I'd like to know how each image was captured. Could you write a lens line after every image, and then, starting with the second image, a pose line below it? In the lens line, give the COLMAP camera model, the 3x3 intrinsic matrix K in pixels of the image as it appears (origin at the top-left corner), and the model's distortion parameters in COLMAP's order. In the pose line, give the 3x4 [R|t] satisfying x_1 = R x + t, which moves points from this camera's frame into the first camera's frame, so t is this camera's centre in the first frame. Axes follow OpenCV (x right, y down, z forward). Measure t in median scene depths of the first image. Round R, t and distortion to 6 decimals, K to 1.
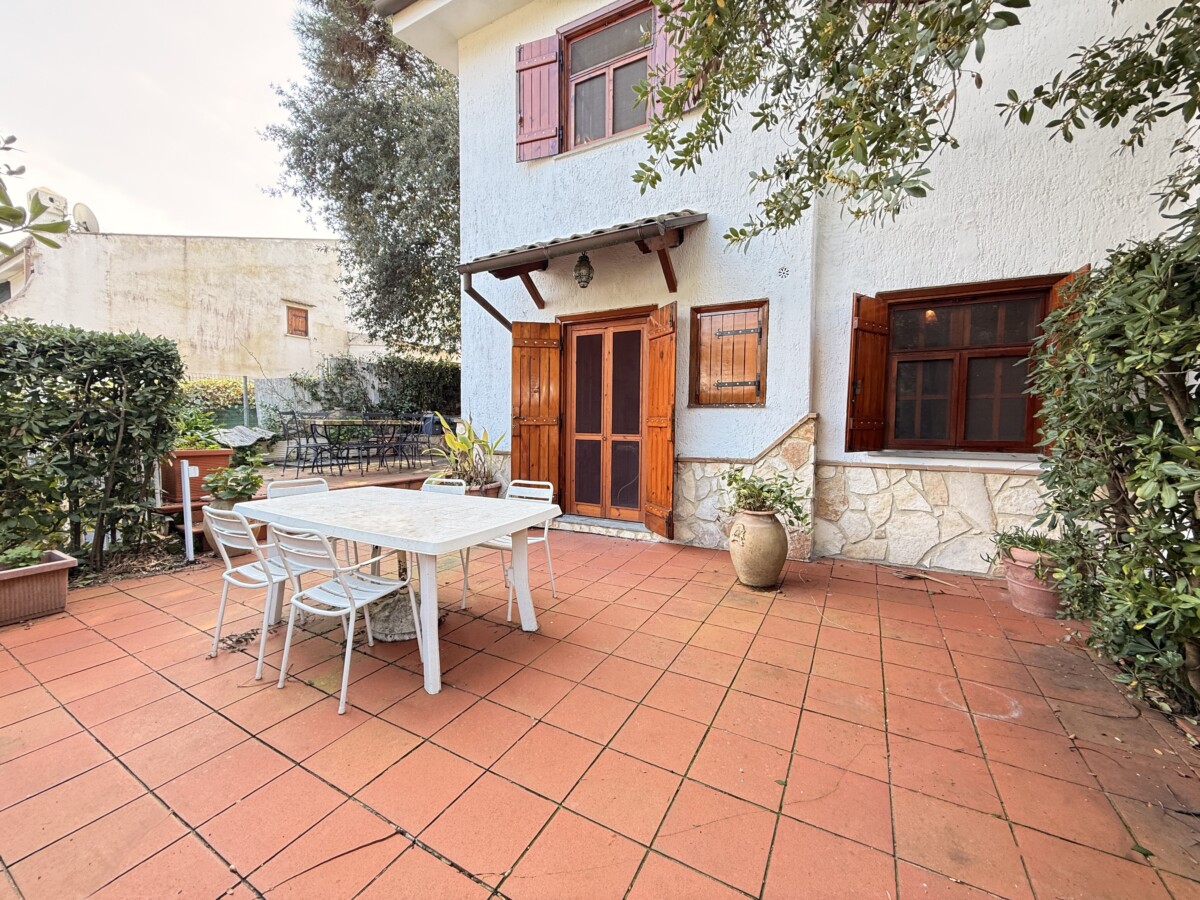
lens RADIAL K [[473.8, 0, 597.9], [0, 473.8, 452.3], [0, 0, 1]] dist [-0.000363, 0.001030]
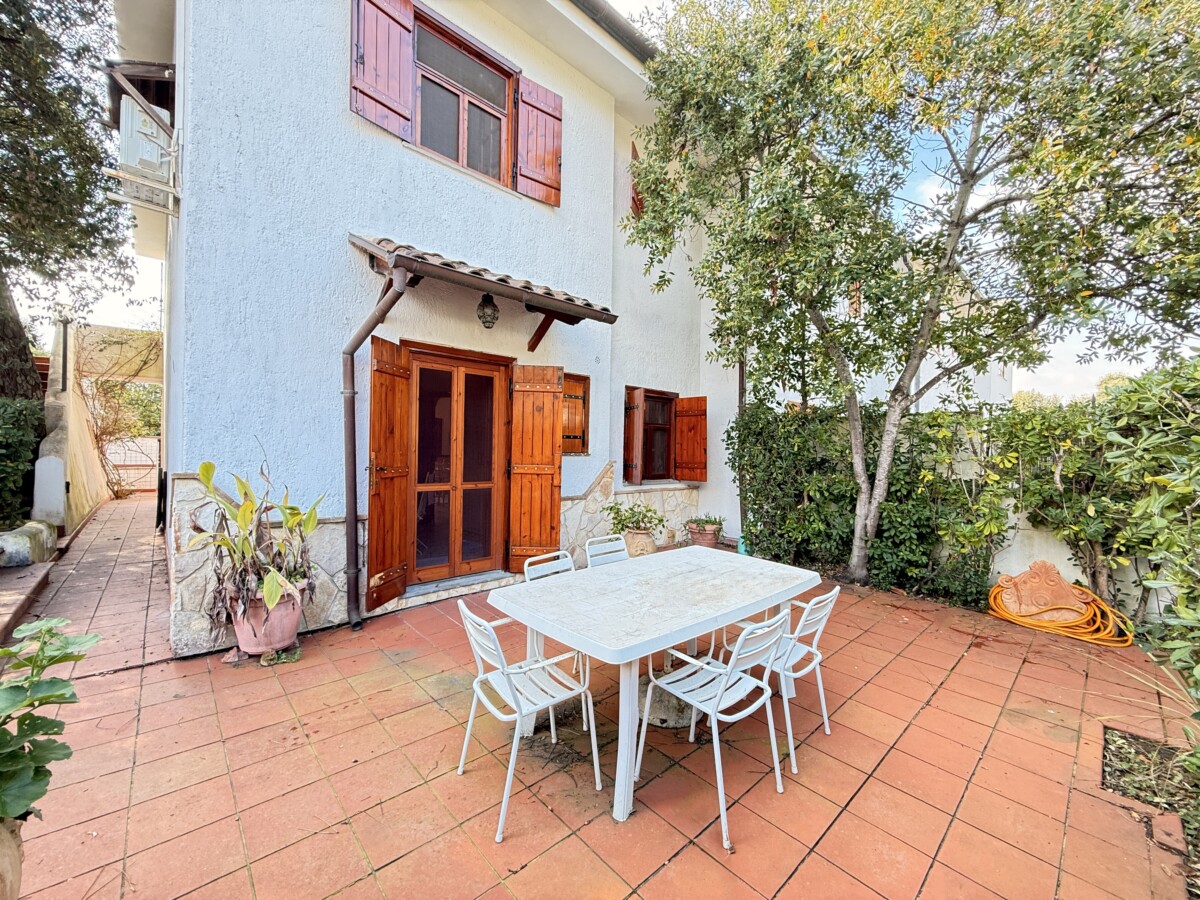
lens RADIAL K [[473.8, 0, 597.9], [0, 473.8, 452.4], [0, 0, 1]] dist [-0.000363, 0.001030]
pose [[0.313853, -0.010100, 0.949418, -0.780247], [0.046598, 0.998902, -0.004778, -0.082419], [-0.948327, 0.045740, 0.313979, 0.474838]]
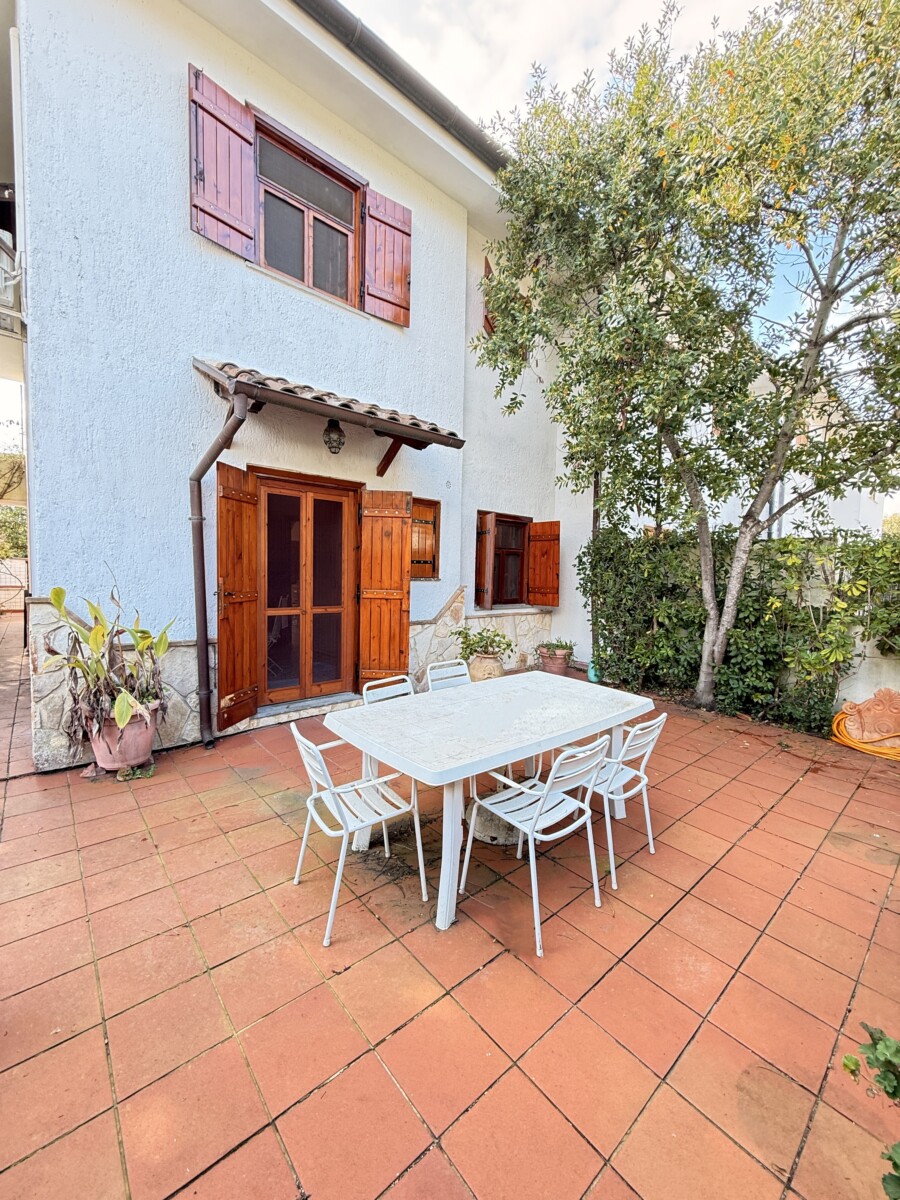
lens RADIAL K [[473.8, 0, 450.7], [0, 473.8, 599.4], [0, 0, 1]] dist [-0.000363, 0.001030]
pose [[0.335473, -0.057726, 0.940280, -0.777768], [0.042376, 0.998035, 0.046153, -0.087328], [-0.941096, 0.024362, 0.337260, 0.440931]]
